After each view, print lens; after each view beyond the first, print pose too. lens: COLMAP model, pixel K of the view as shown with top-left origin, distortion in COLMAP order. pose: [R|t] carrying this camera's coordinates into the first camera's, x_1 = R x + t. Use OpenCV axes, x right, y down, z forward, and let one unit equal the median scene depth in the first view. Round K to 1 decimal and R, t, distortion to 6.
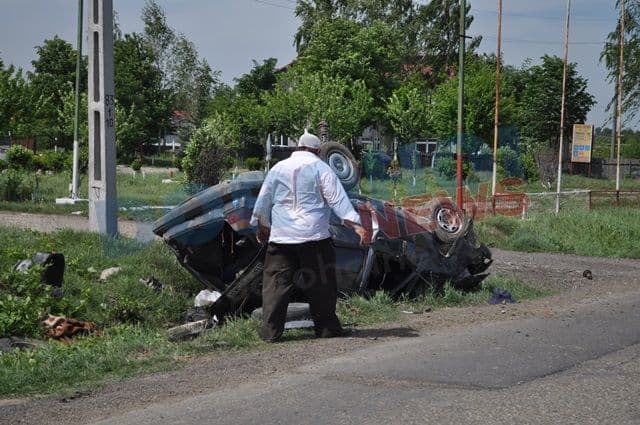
lens RADIAL K [[1486.0, 0, 320.0], [0, 1486.0, 212.5], [0, 0, 1]] dist [0.002367, -0.134348]
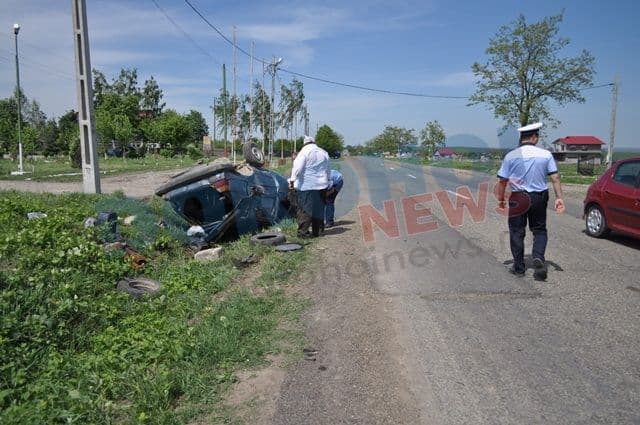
lens RADIAL K [[503.9, 0, 320.0], [0, 503.9, 212.5], [0, 0, 1]] dist [-0.003067, -0.001812]
pose [[0.901430, -0.069194, 0.427360, -0.179993], [0.030451, 0.994834, 0.096844, -0.015567], [-0.431853, -0.074284, 0.898880, 0.363904]]
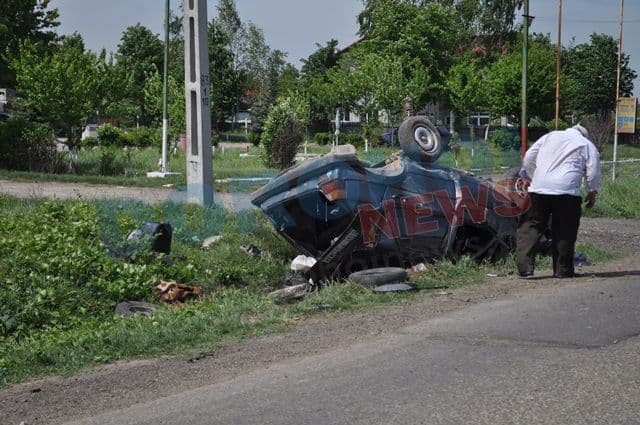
lens RADIAL K [[1370.5, 0, 320.0], [0, 1370.5, 212.5], [0, 0, 1]] dist [0.006899, -0.127361]
pose [[0.999098, -0.010412, -0.041160, -0.020513], [0.011302, 0.999706, 0.021468, -0.000441], [0.040924, -0.021914, 0.998922, 0.009813]]
